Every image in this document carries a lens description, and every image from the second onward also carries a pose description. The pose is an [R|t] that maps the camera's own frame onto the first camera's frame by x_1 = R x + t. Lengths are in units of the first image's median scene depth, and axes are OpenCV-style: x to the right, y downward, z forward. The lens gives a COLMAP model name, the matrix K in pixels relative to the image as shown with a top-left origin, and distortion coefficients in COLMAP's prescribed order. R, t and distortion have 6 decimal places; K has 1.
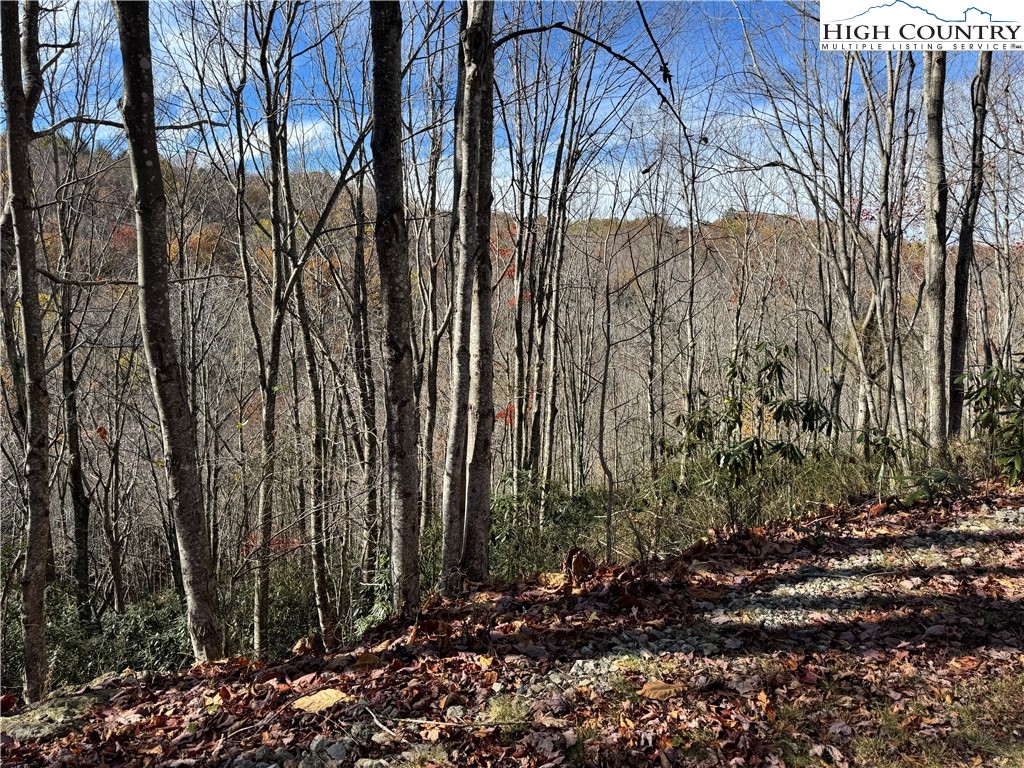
lens RADIAL K [[713.5, 0, 514.4], [0, 713.5, 387.3], [0, 0, 1]] dist [0.074590, -0.091879]
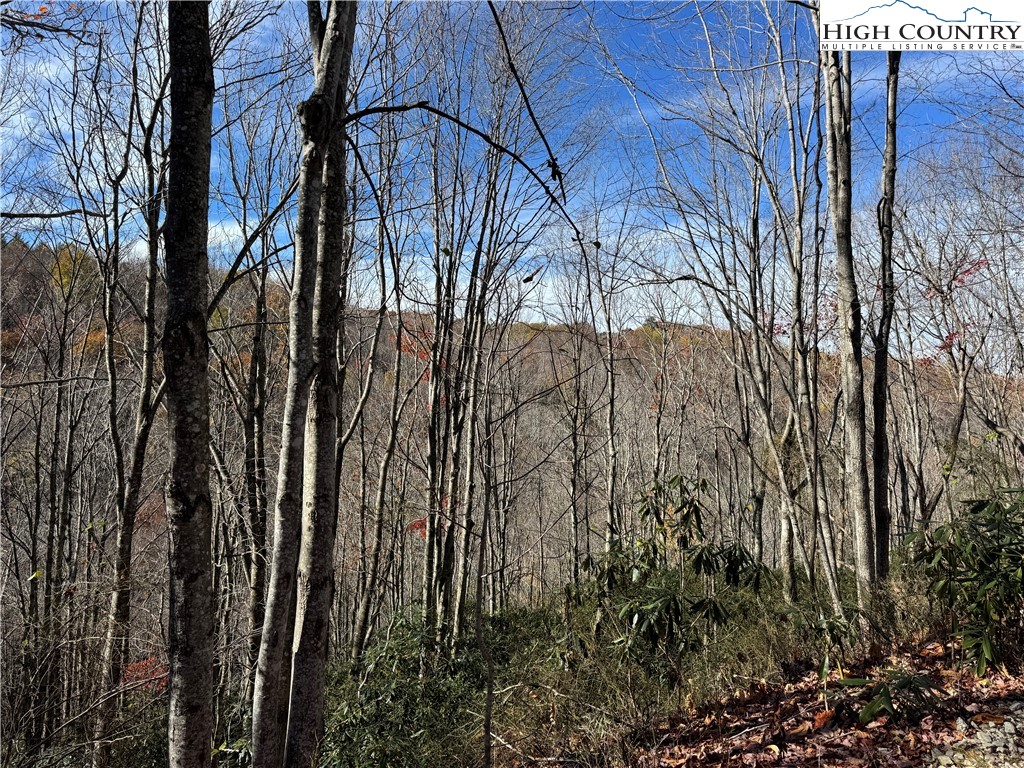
lens RADIAL K [[713.5, 0, 515.3], [0, 713.5, 384.9], [0, 0, 1]] dist [0.074590, -0.091879]
pose [[0.995057, 0.018007, 0.097662, 0.033539], [-0.003980, 0.989864, -0.141965, -0.024301], [-0.099228, 0.140874, 0.985042, 0.080340]]
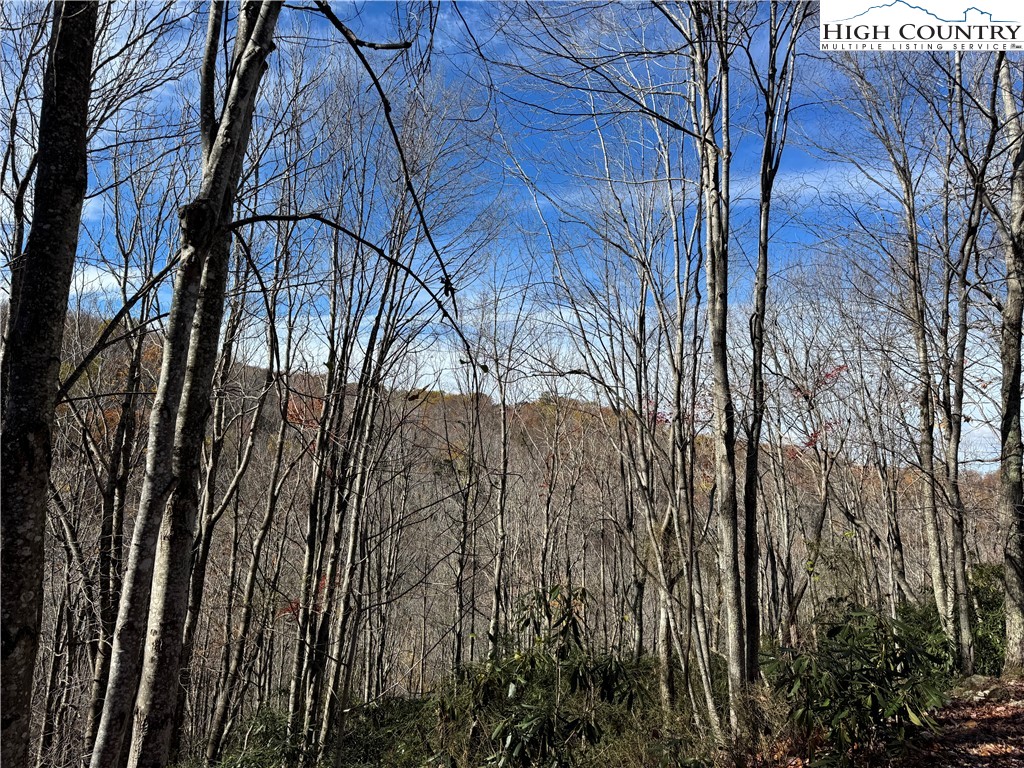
lens RADIAL K [[713.5, 0, 515.1], [0, 713.5, 389.1], [0, 0, 1]] dist [0.074590, -0.091879]
pose [[0.968213, 0.081512, 0.236471, 0.038124], [-0.024629, 0.971884, -0.234169, -0.045501], [-0.248910, 0.220902, 0.942999, 0.078409]]
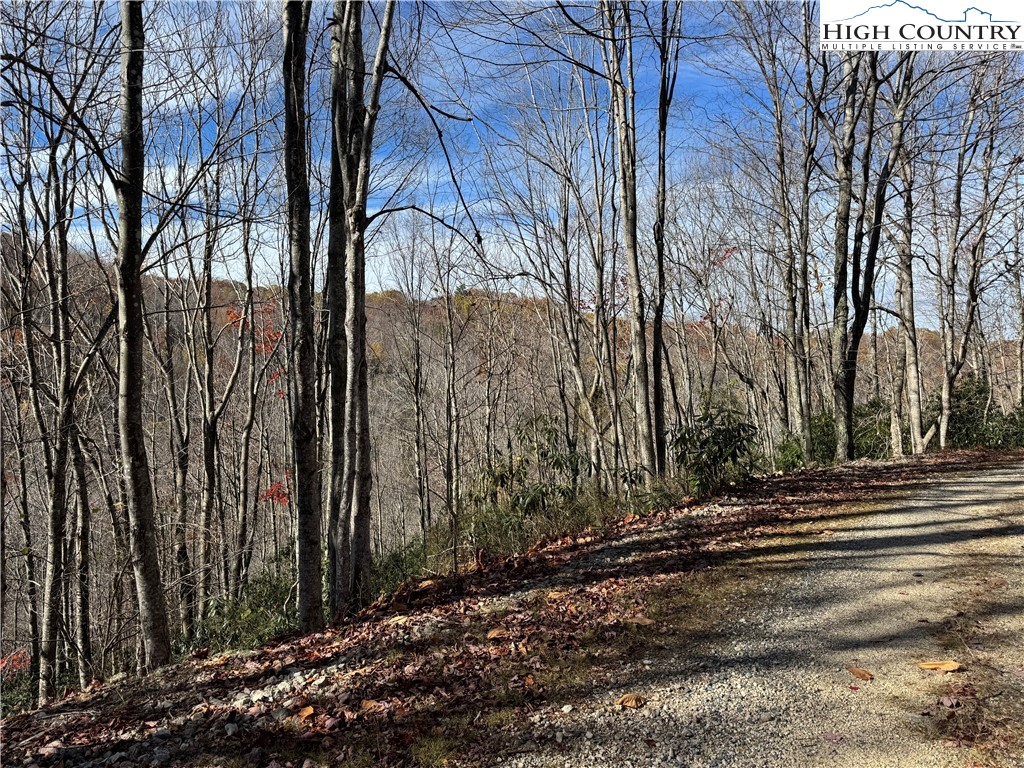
lens RADIAL K [[713.5, 0, 507.8], [0, 713.5, 387.7], [0, 0, 1]] dist [0.074590, -0.091879]
pose [[0.939232, -0.027730, 0.342160, -0.097000], [0.060747, 0.994428, -0.086158, 0.000854], [-0.337864, 0.101707, 0.935683, -0.144394]]
